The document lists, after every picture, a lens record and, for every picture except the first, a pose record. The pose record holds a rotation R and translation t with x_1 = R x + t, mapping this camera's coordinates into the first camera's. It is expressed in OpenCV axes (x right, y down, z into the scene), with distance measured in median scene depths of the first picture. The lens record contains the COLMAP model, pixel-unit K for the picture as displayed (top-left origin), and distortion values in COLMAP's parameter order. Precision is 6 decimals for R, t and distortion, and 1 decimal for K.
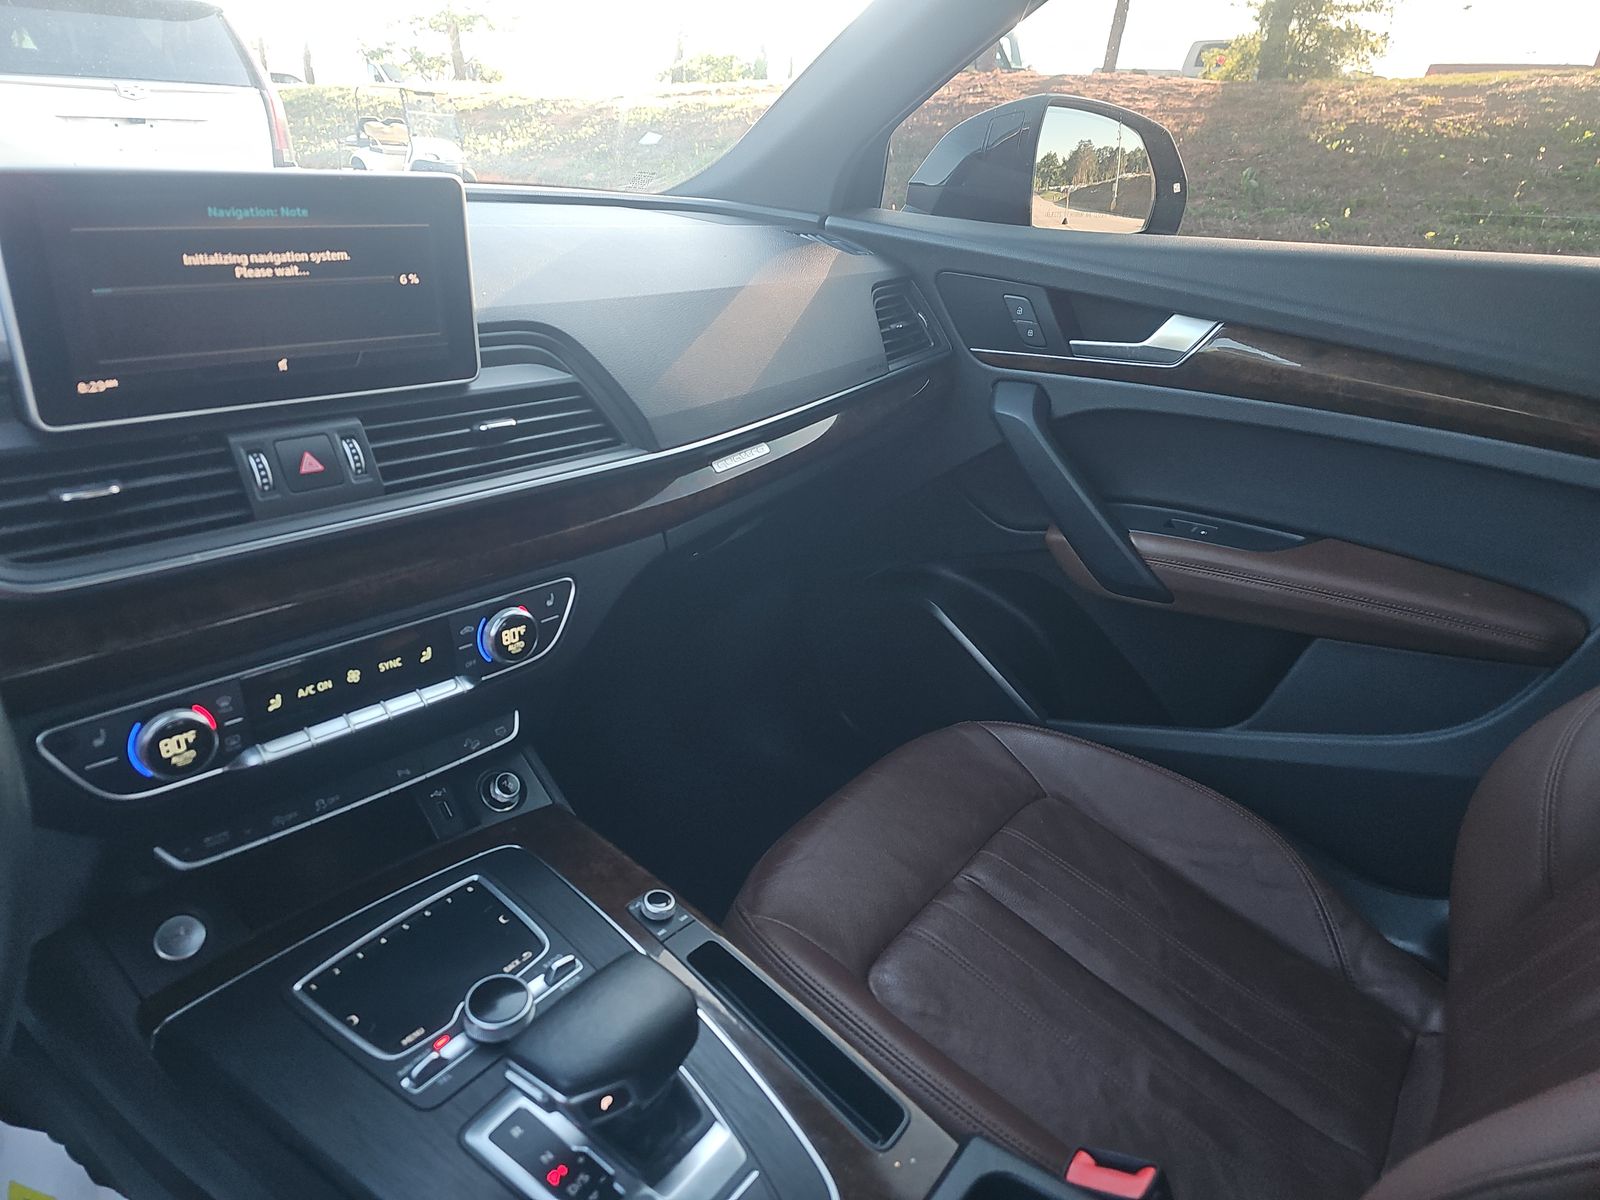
lens RADIAL K [[1010.4, 0, 778.8], [0, 1010.4, 605.4], [0, 0, 1]] dist [0.004158, -0.014833]
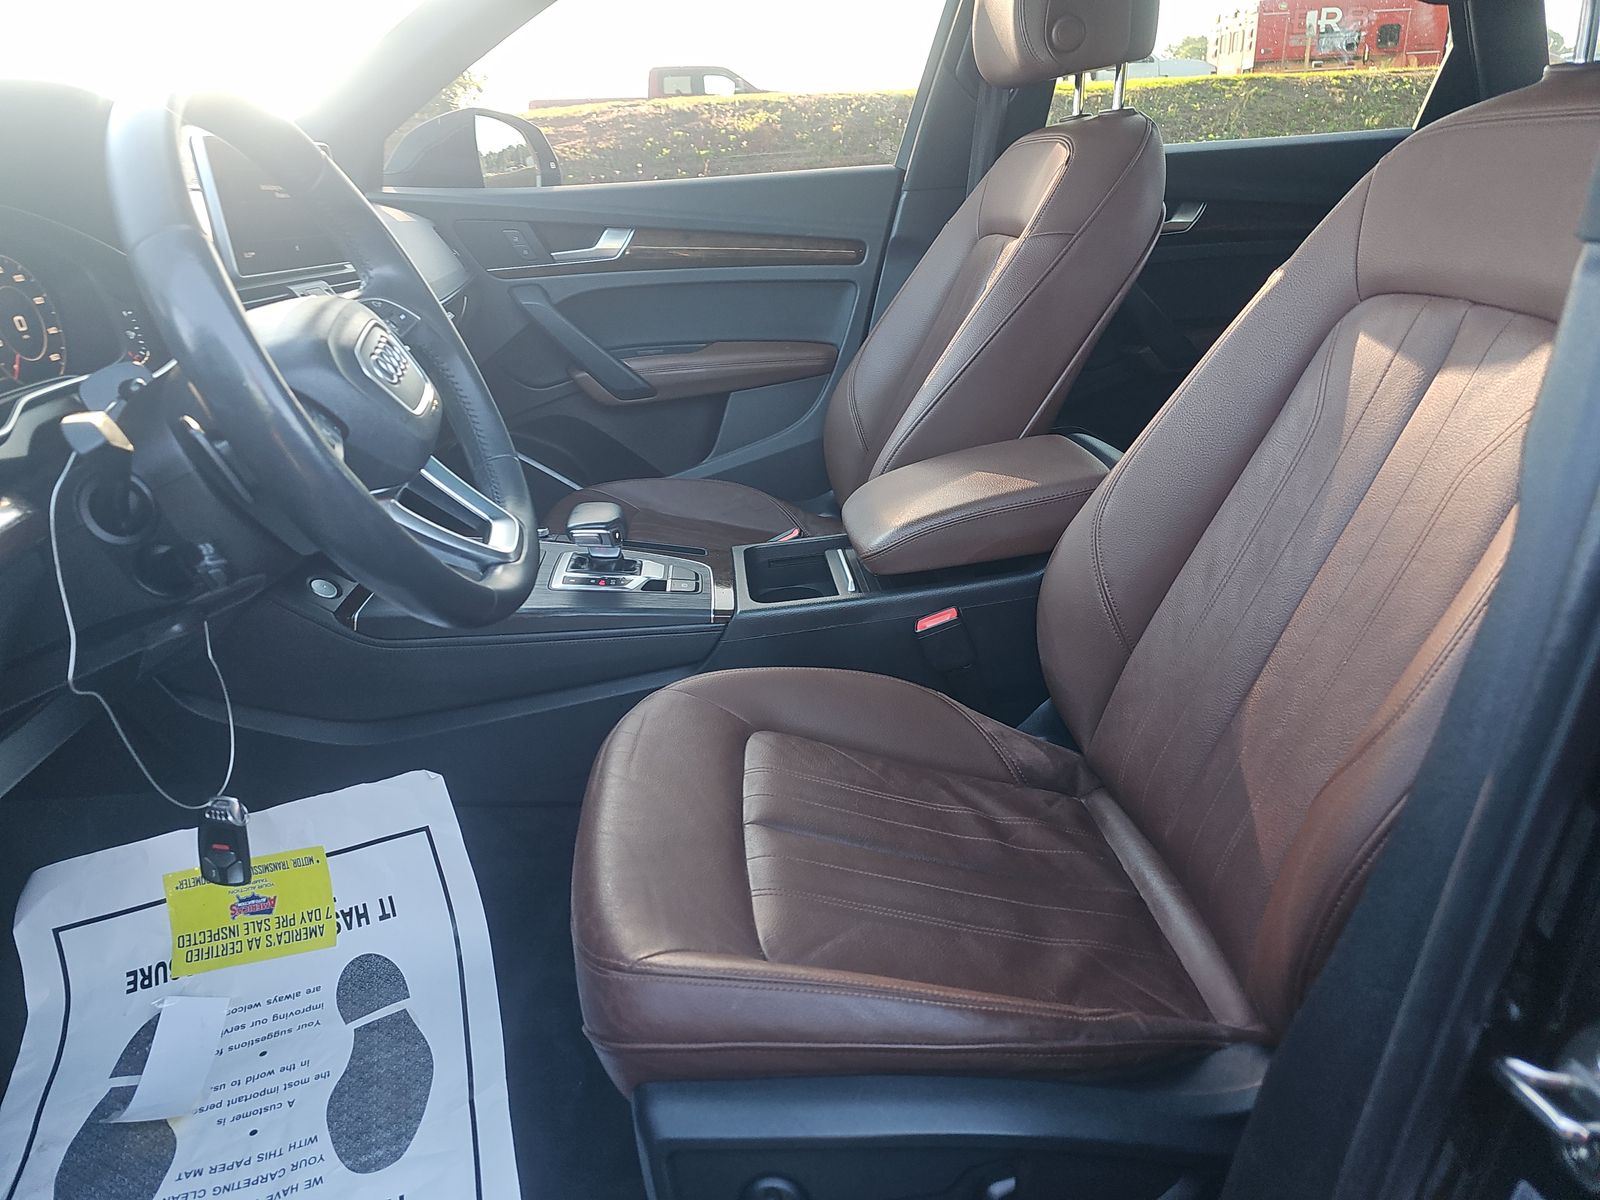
lens RADIAL K [[1010.4, 0, 778.8], [0, 1010.4, 605.4], [0, 0, 1]] dist [0.004158, -0.014833]
pose [[0.738058, -0.312641, 0.597935, -0.228546], [0.332090, 0.939726, 0.081439, 0.100221], [-0.587356, 0.138462, 0.797396, -0.171148]]
